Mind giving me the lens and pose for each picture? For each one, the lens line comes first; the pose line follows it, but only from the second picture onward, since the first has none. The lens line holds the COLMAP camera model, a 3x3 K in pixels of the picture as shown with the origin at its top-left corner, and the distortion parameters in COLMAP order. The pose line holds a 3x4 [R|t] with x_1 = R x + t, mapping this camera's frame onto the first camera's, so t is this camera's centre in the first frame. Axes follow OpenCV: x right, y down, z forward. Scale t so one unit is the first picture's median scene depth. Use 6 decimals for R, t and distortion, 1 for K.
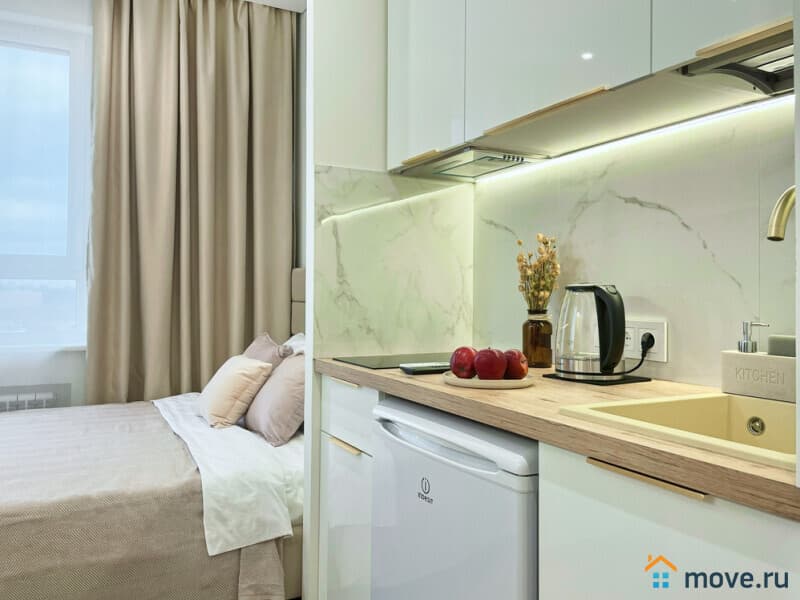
lens RADIAL K [[628.3, 0, 399.2], [0, 628.3, 296.1], [0, 0, 1]] dist [0.016328, -0.023005]
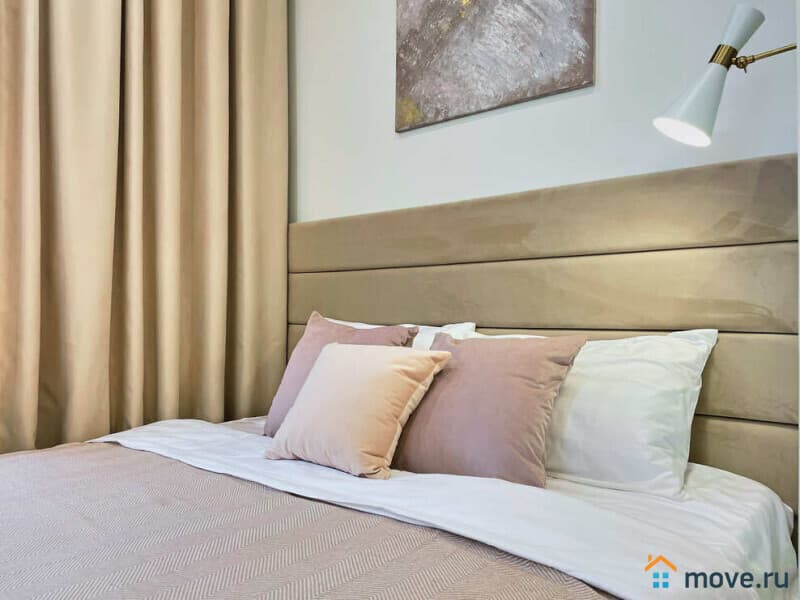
lens RADIAL K [[597.5, 0, 406.8], [0, 597.5, 313.4], [0, 0, 1]] dist [0.047041, -0.006225]
pose [[0.919150, -0.007246, 0.393841, -0.444741], [0.005442, 0.999969, 0.005697, 0.070898], [-0.393870, -0.003093, 0.919161, 0.526671]]
